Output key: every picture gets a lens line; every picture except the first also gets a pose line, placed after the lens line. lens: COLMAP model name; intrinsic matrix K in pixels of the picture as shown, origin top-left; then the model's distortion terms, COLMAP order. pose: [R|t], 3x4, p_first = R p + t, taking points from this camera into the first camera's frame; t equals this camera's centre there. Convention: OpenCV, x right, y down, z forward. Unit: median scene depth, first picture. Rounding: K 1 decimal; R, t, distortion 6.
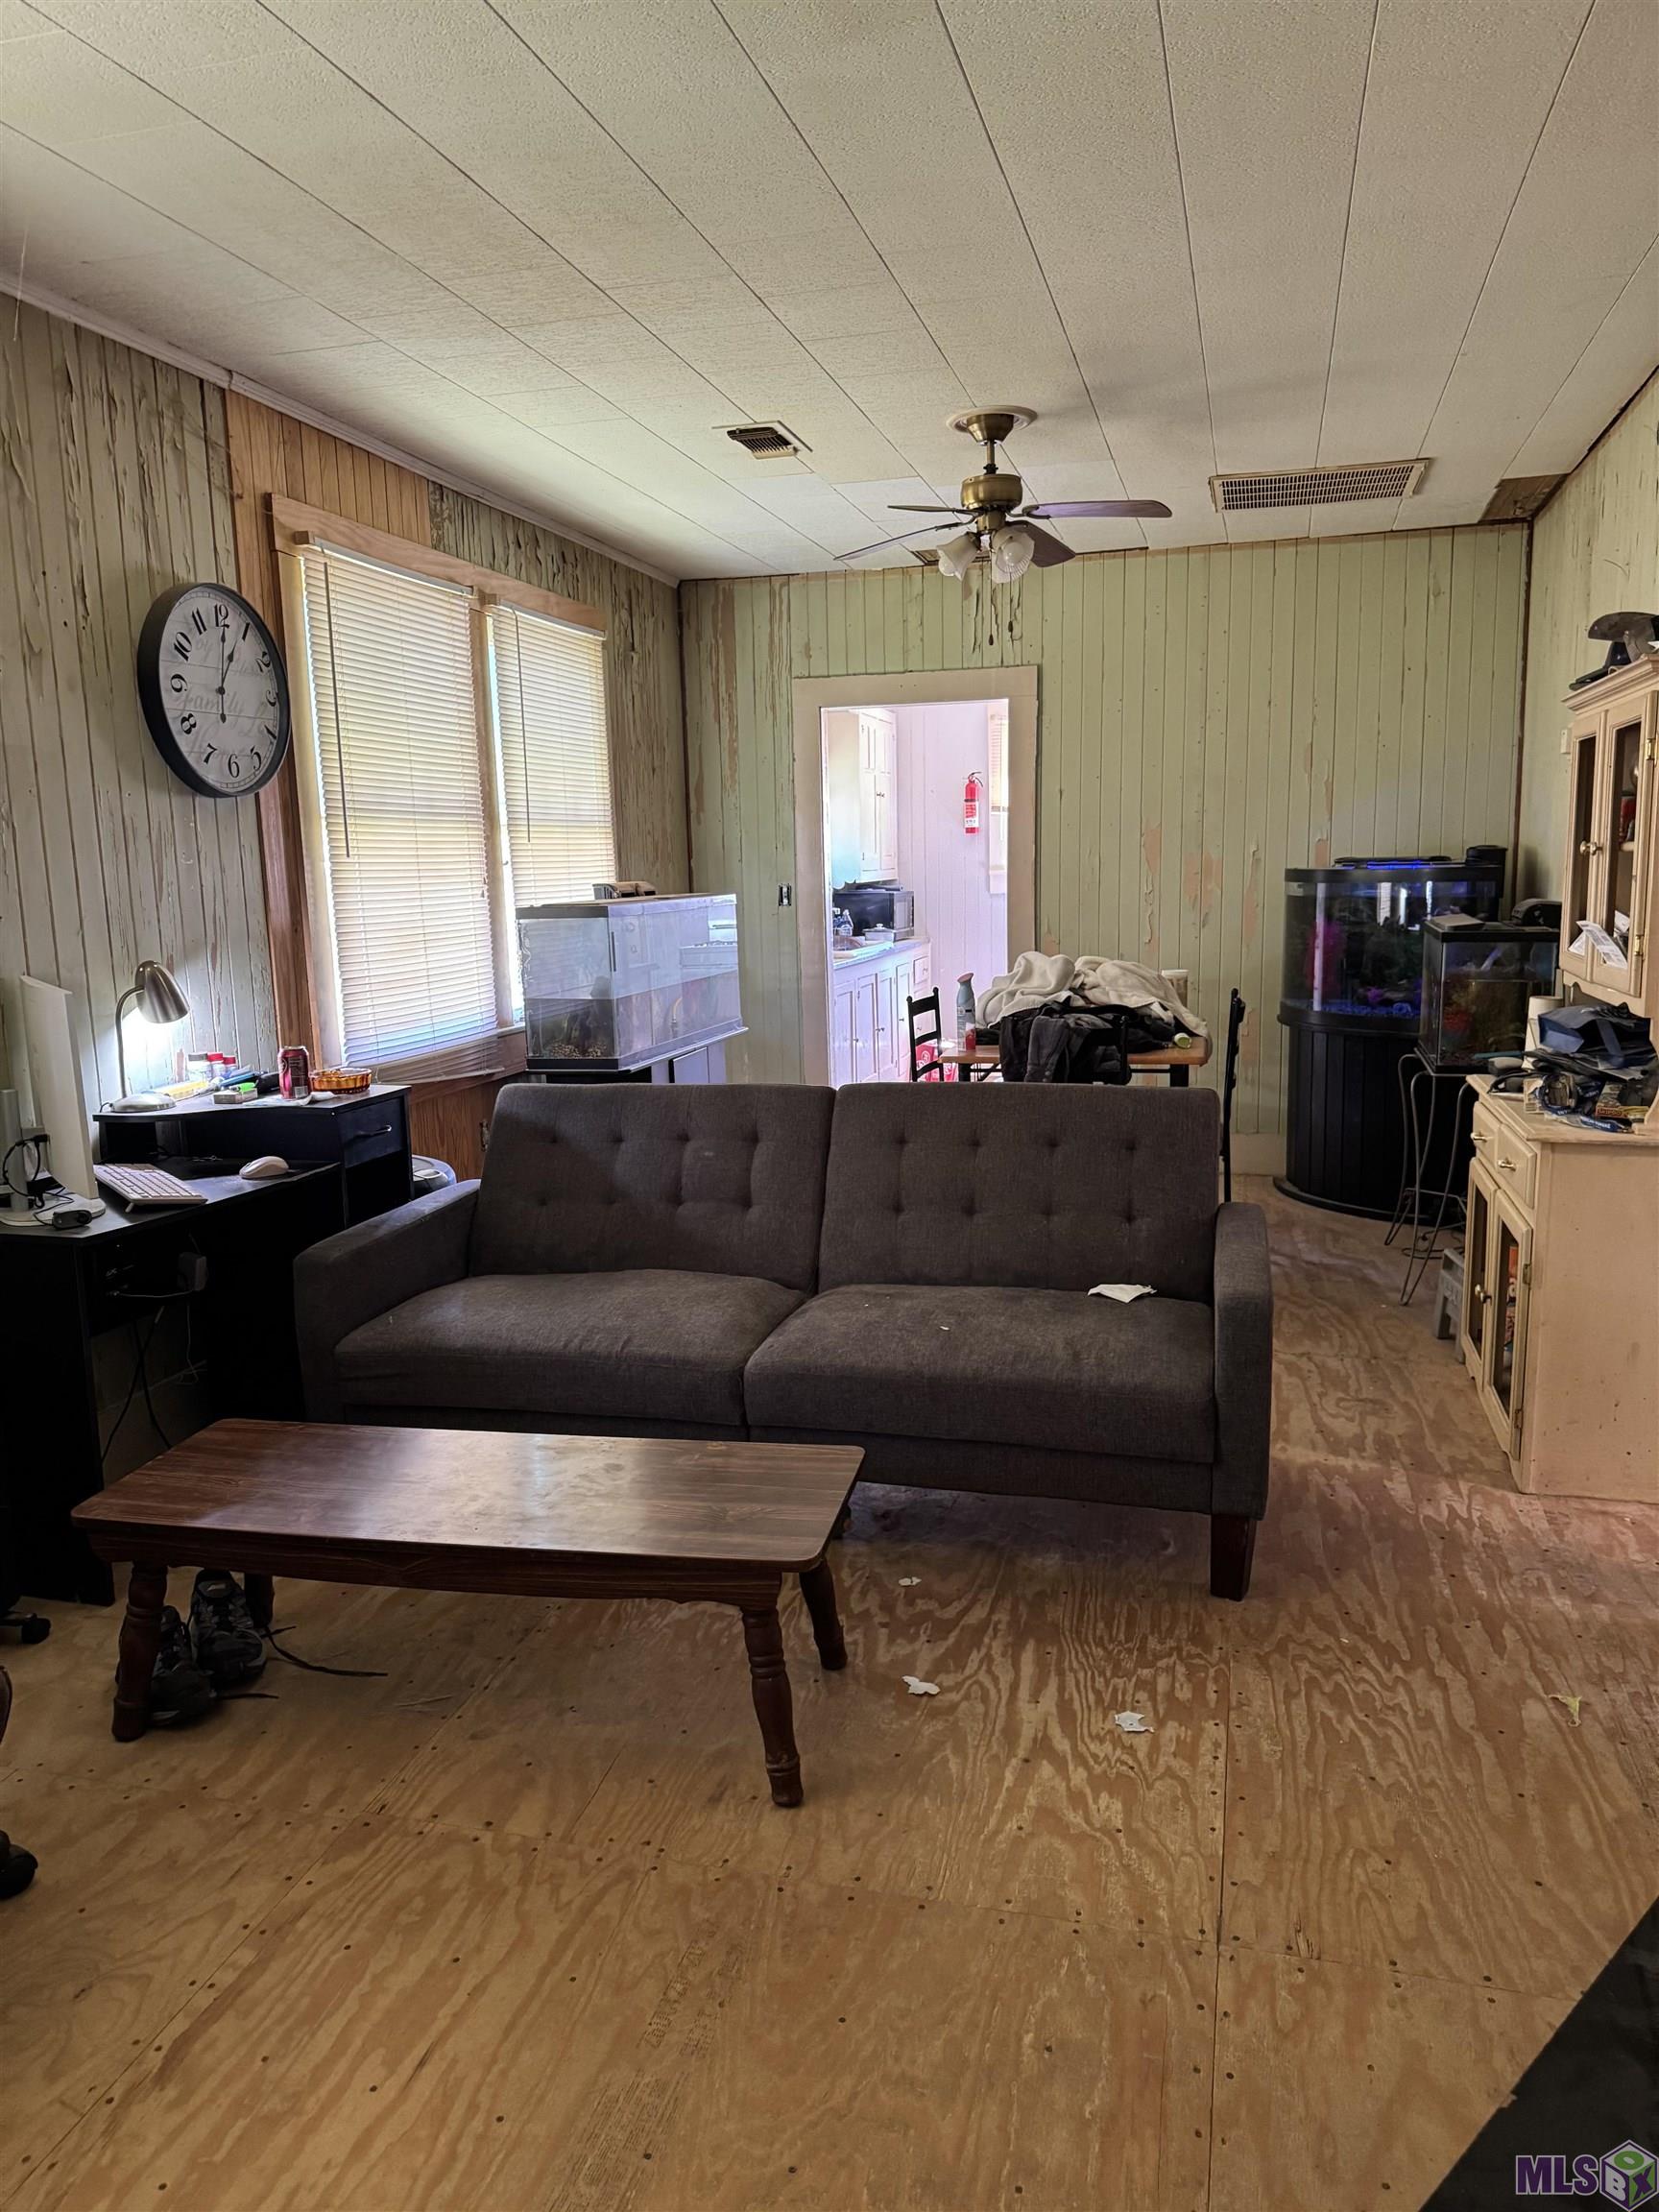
lens RADIAL K [[1601.2, 0, 832.2], [0, 1601.2, 1110.6], [0, 0, 1]] dist [0.053527, -0.038557]
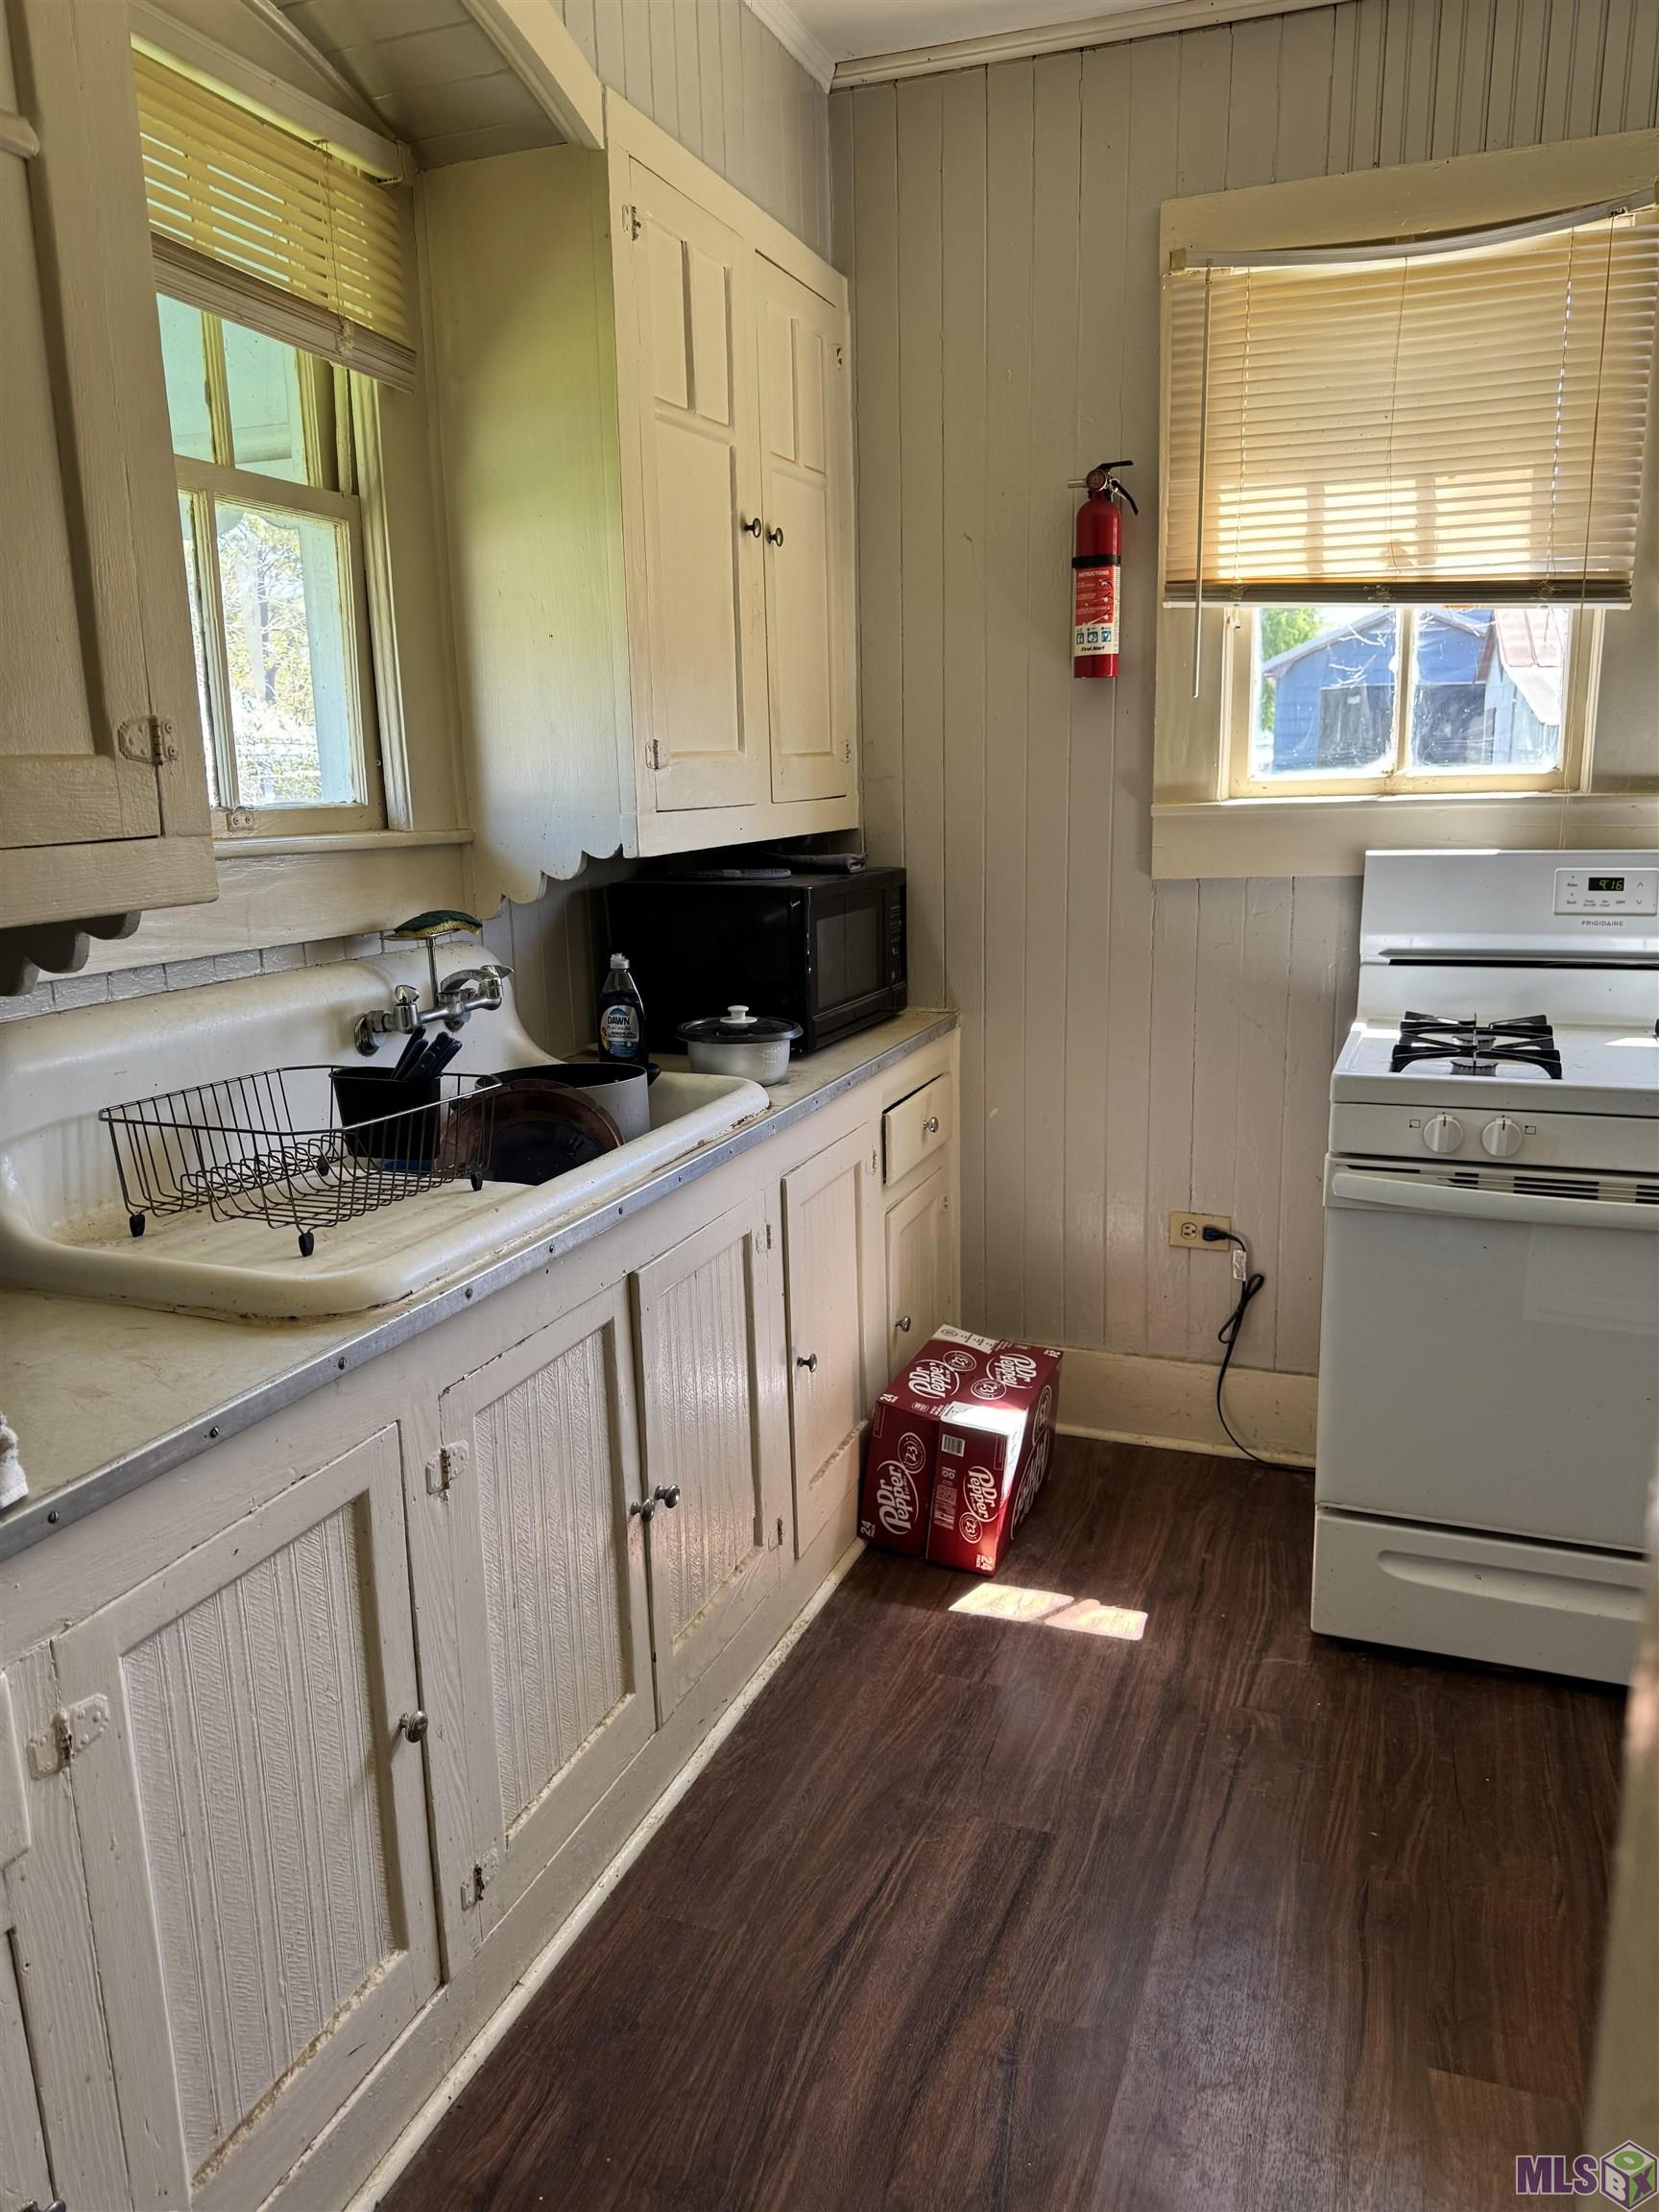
lens RADIAL K [[1601.2, 0, 820.5], [0, 1601.2, 1106.8], [0, 0, 1]] dist [0.053527, -0.038557]
pose [[0.994833, 0.025182, -0.098350, 0.068943], [-0.019977, 0.998365, 0.053559, -0.110910], [0.099538, -0.051318, 0.993710, 0.705972]]
